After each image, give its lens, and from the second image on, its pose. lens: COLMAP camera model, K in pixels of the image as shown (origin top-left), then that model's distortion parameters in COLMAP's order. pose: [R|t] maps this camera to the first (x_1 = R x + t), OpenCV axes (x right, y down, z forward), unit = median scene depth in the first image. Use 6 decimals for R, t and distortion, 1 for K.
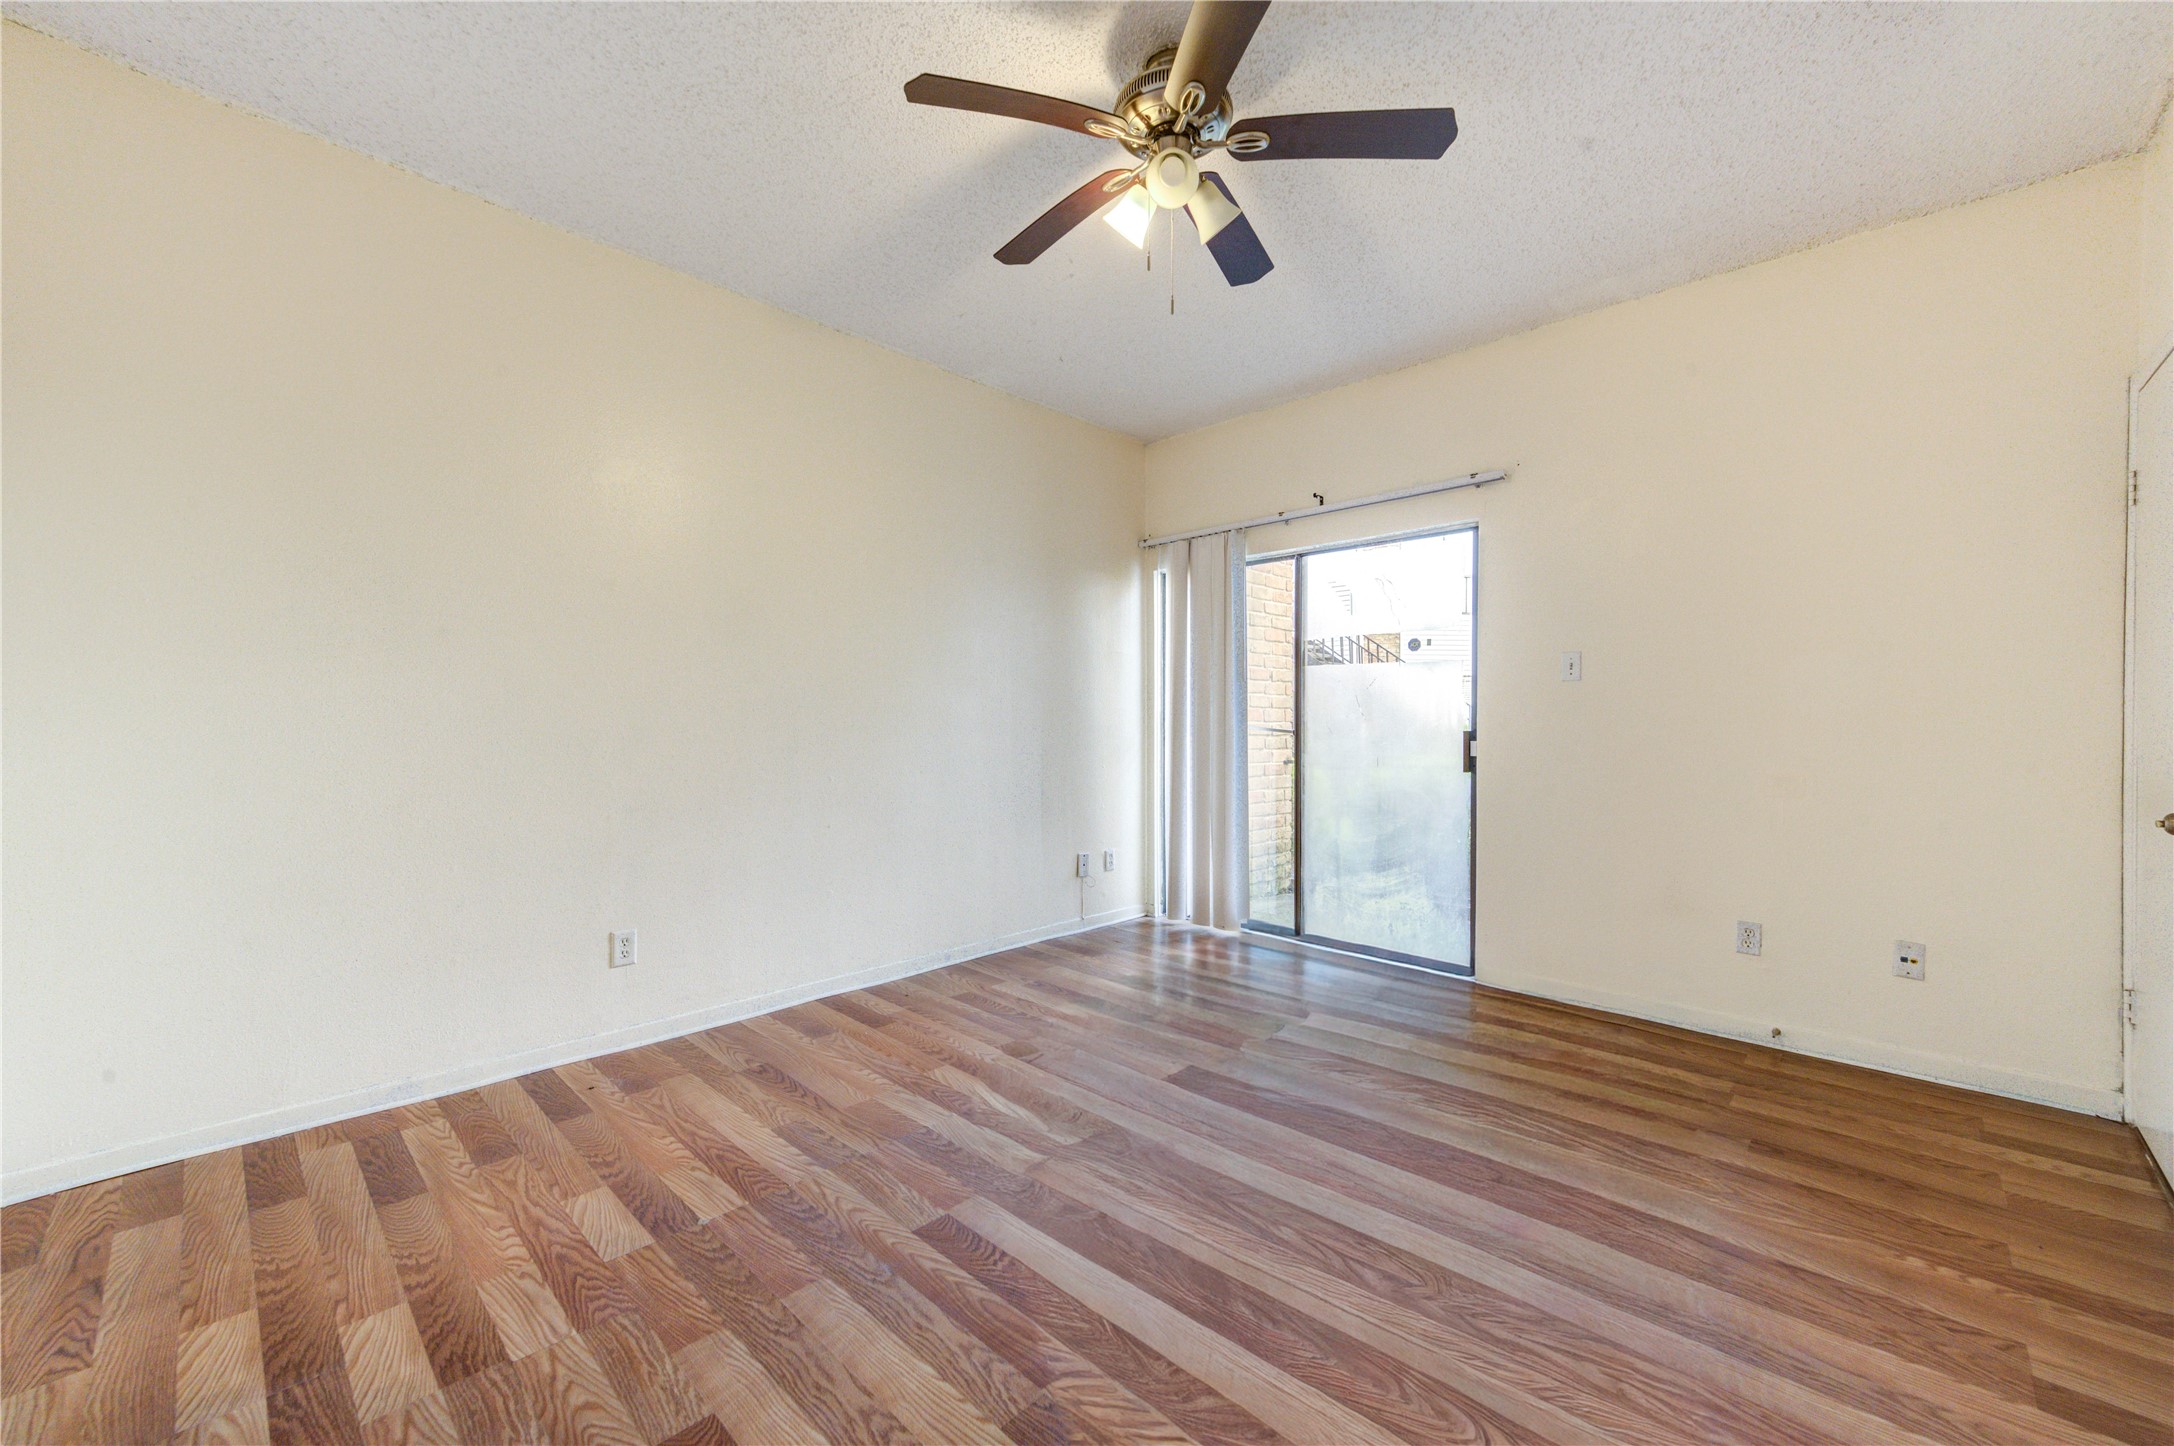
lens RADIAL K [[850.4, 0, 1093.0], [0, 850.4, 732.7], [0, 0, 1]] dist [0.001466, 0.000331]
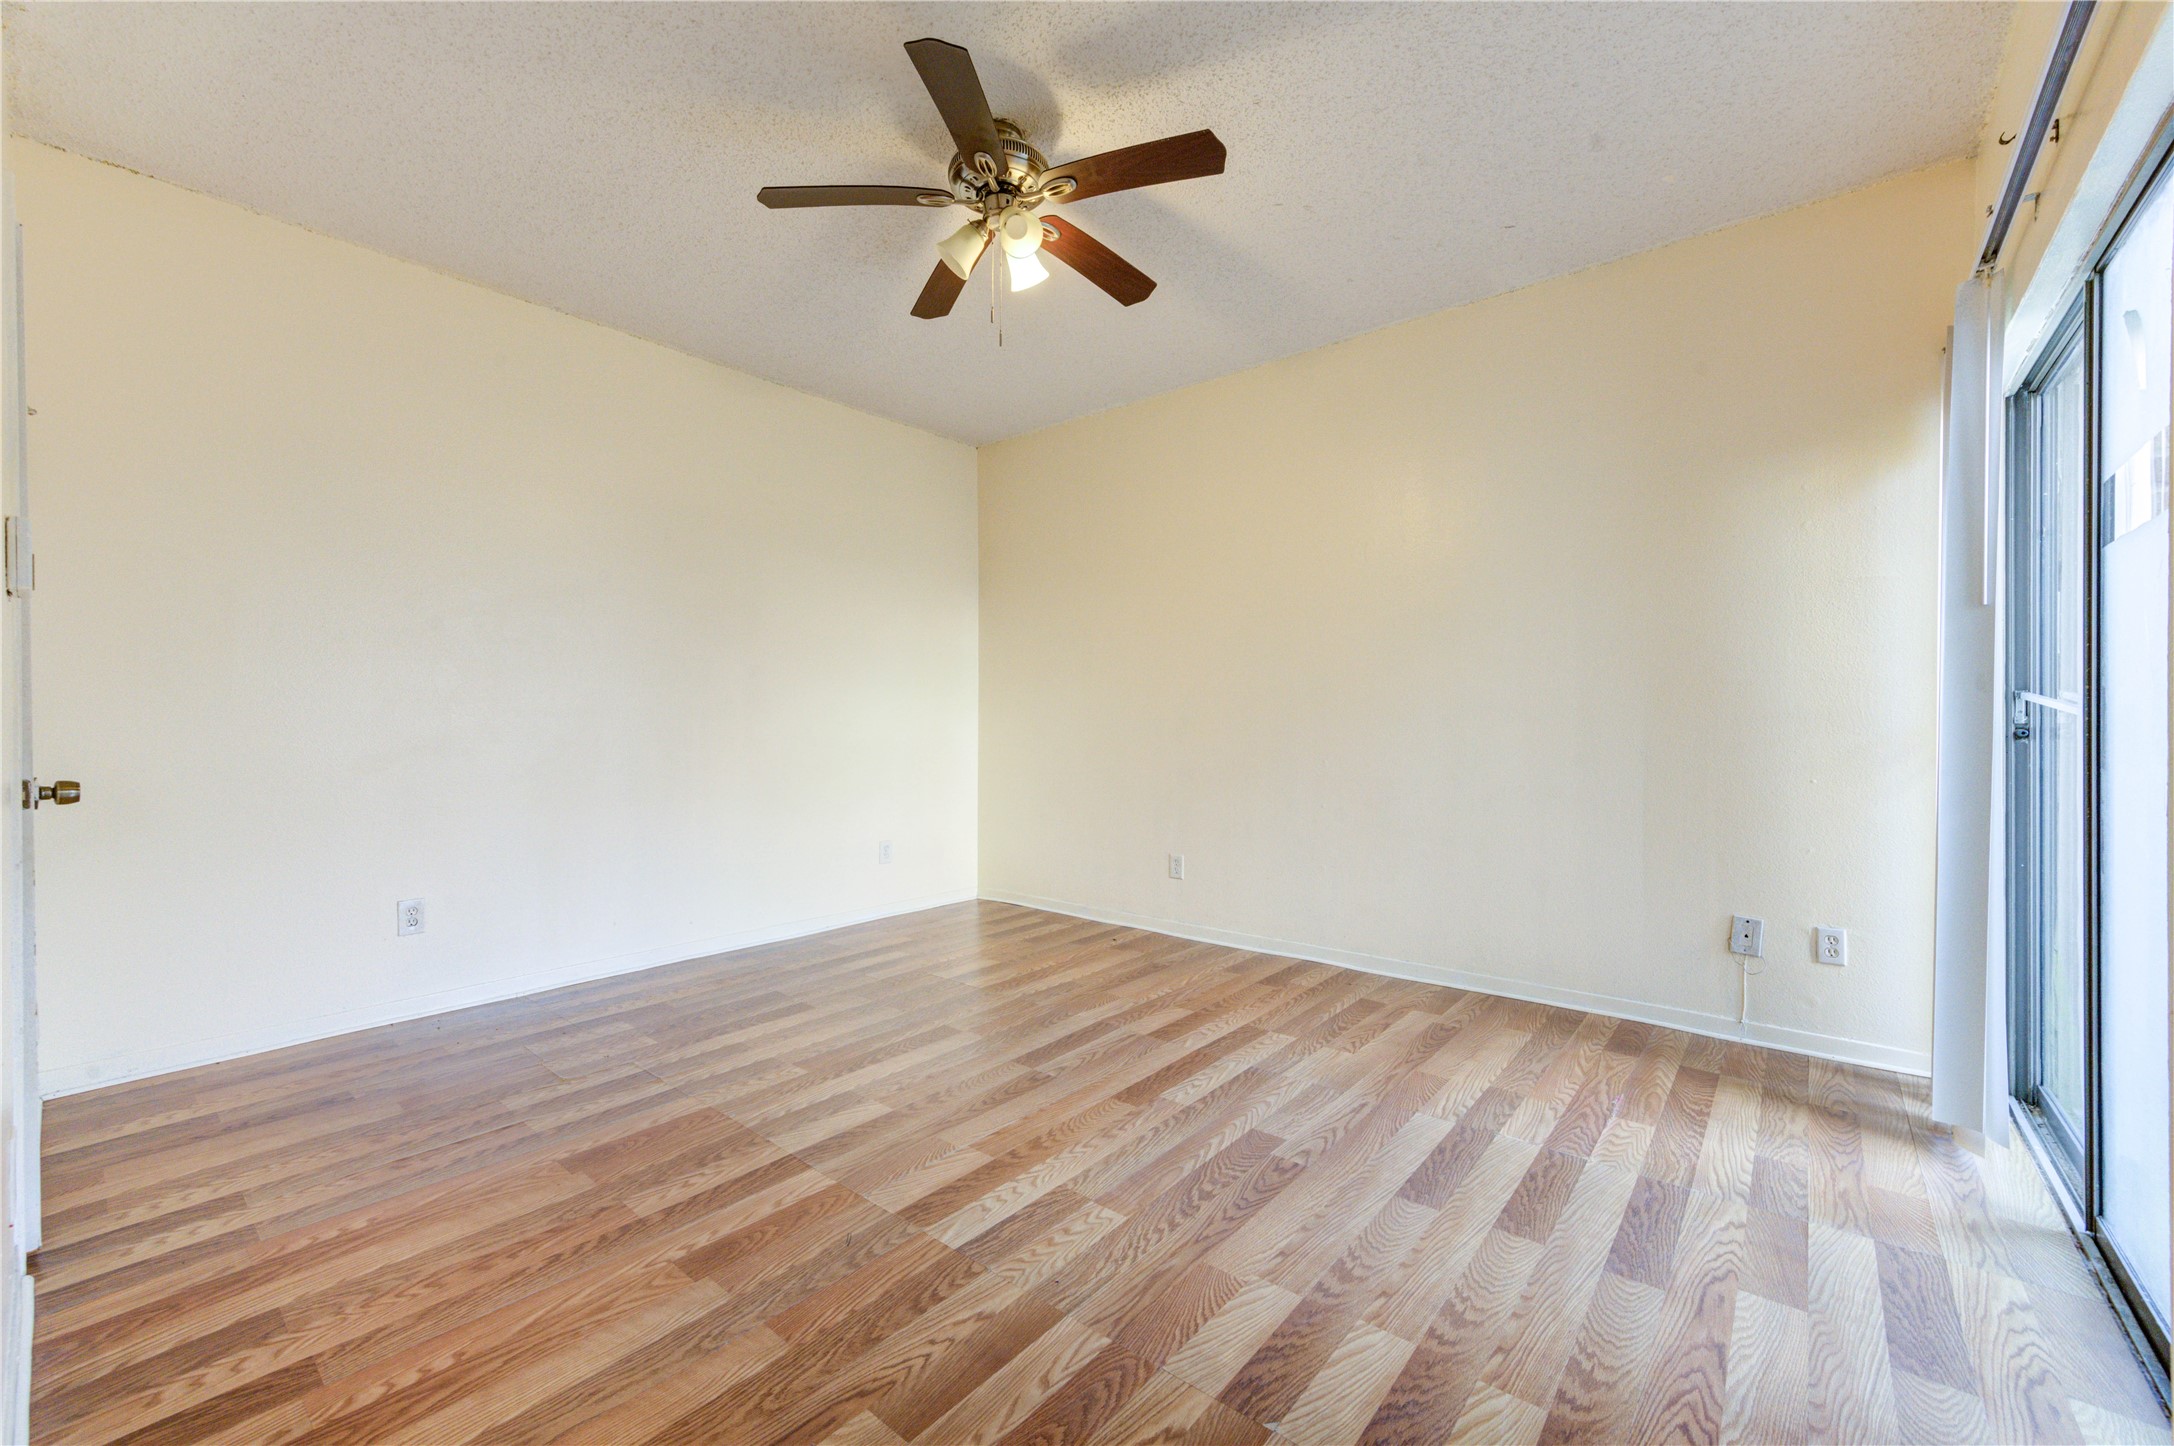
lens RADIAL K [[863.5, 0, 1087.0], [0, 863.5, 723.0], [0, 0, 1]] dist [-0.002185, -0.000337]
pose [[0.063643, -0.003175, -0.997968, 1.062779], [-0.015839, 0.999866, -0.004191, 0.018783], [0.997847, 0.016073, 0.063584, 0.867496]]
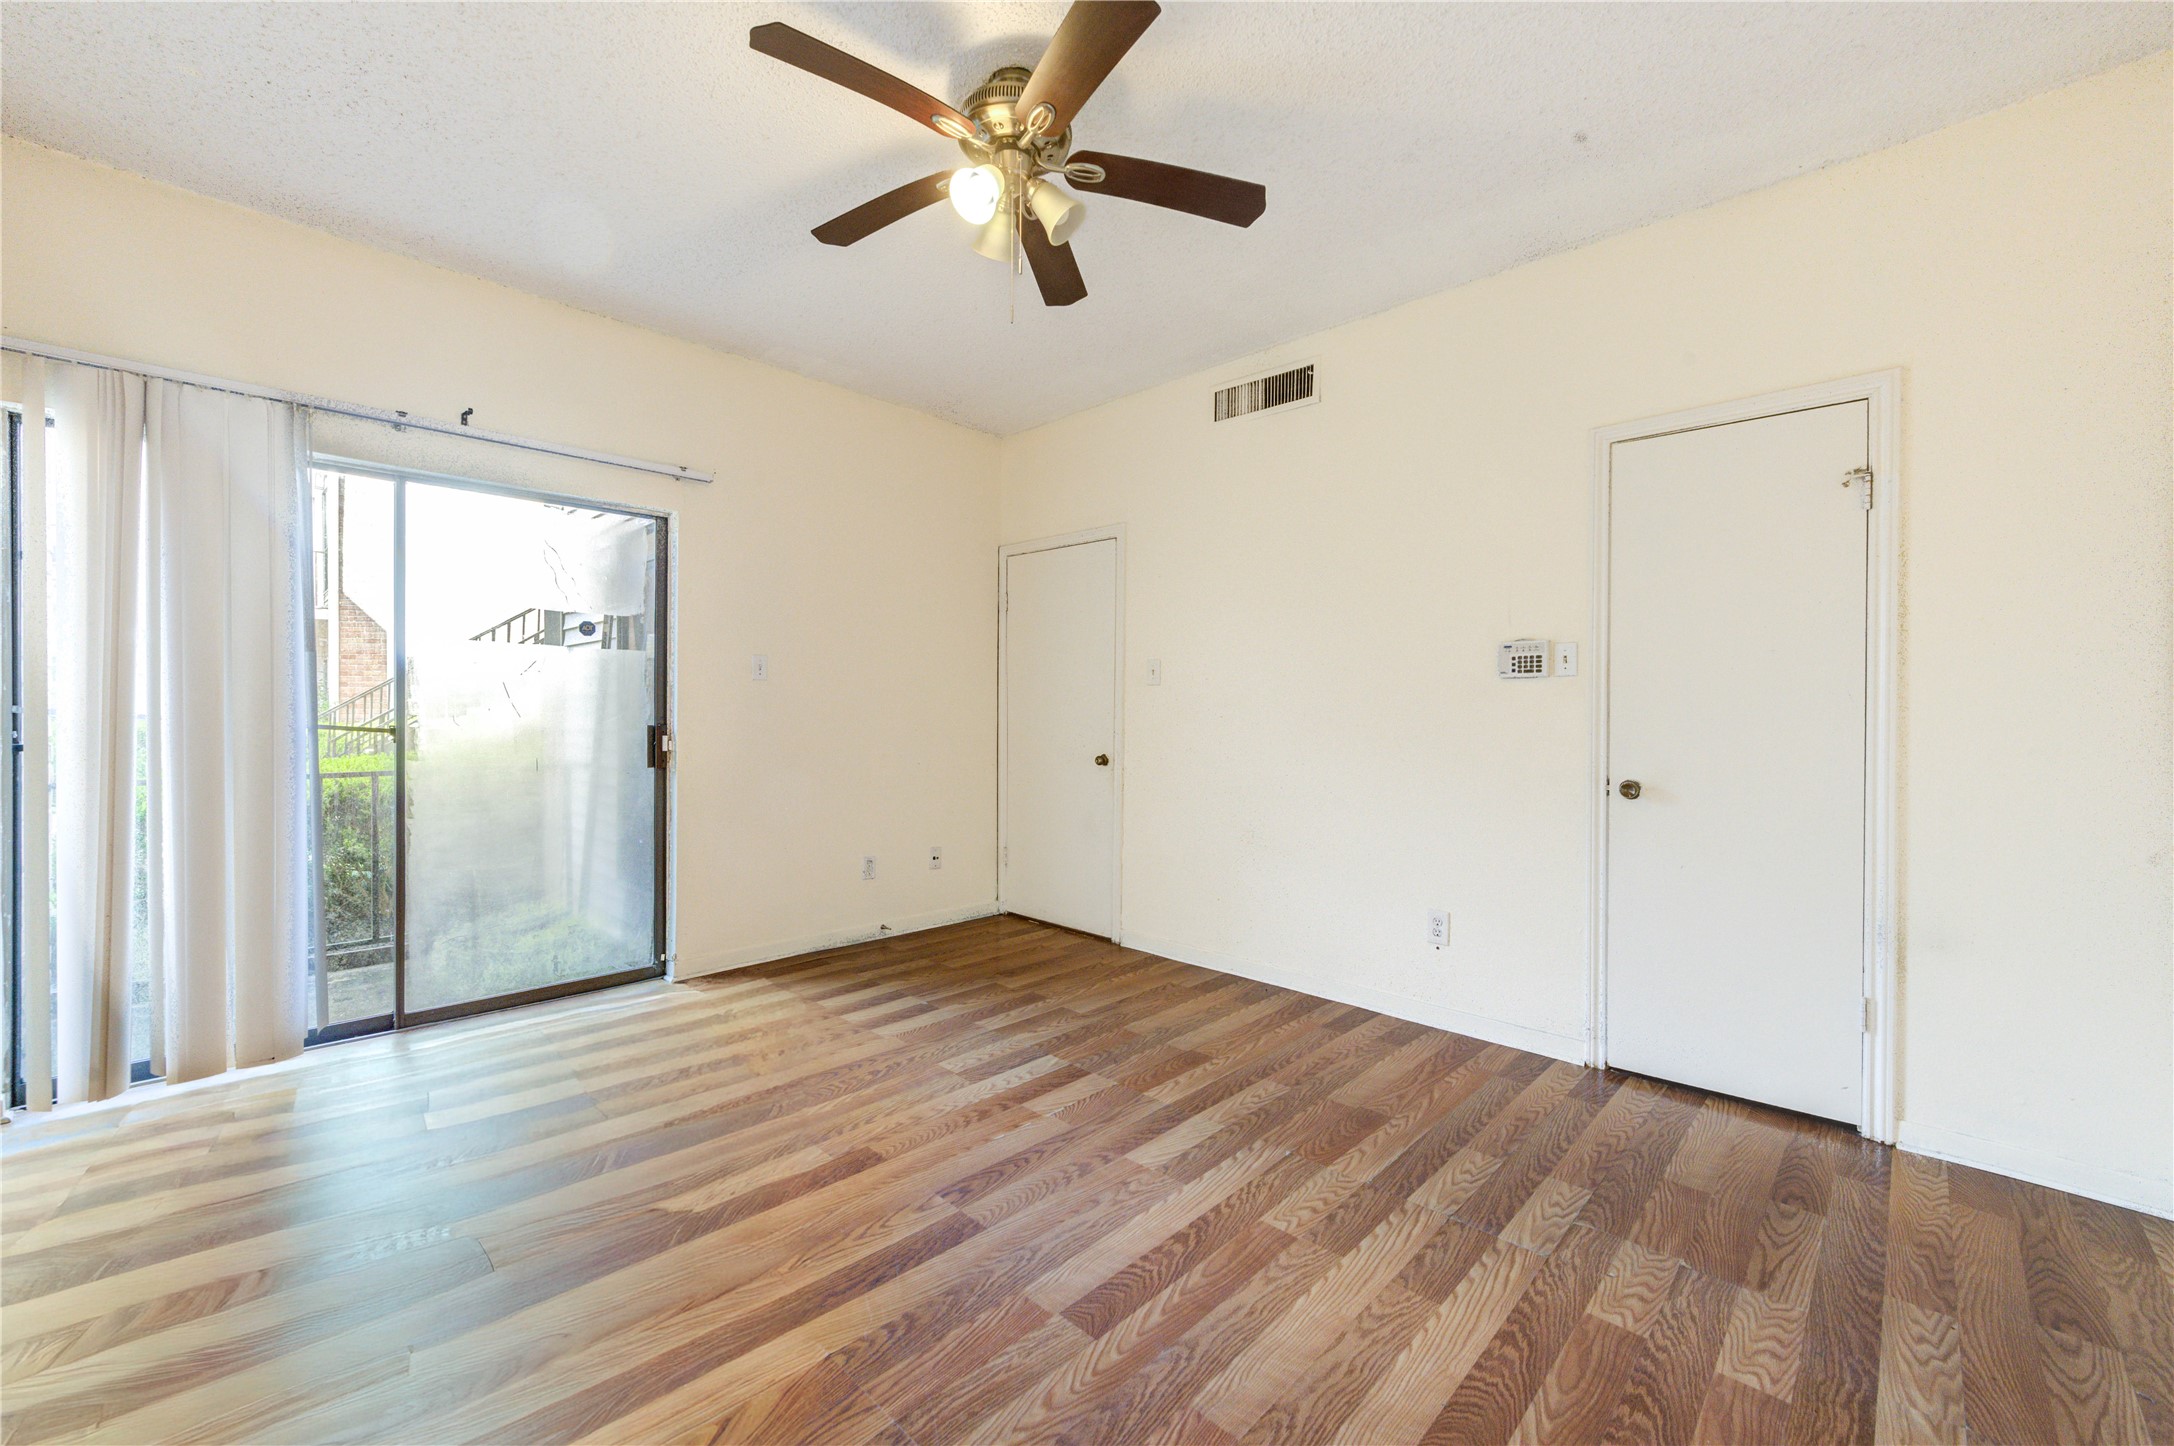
lens RADIAL K [[855.1, 0, 1075.7], [0, 855.1, 717.6], [0, 0, 1]] dist [0.002751, -0.000267]
pose [[0.019647, -0.004720, 0.999796, -0.779643], [0.011673, 0.999922, 0.004491, -0.013956], [-0.999739, 0.011583, 0.019700, 0.749135]]
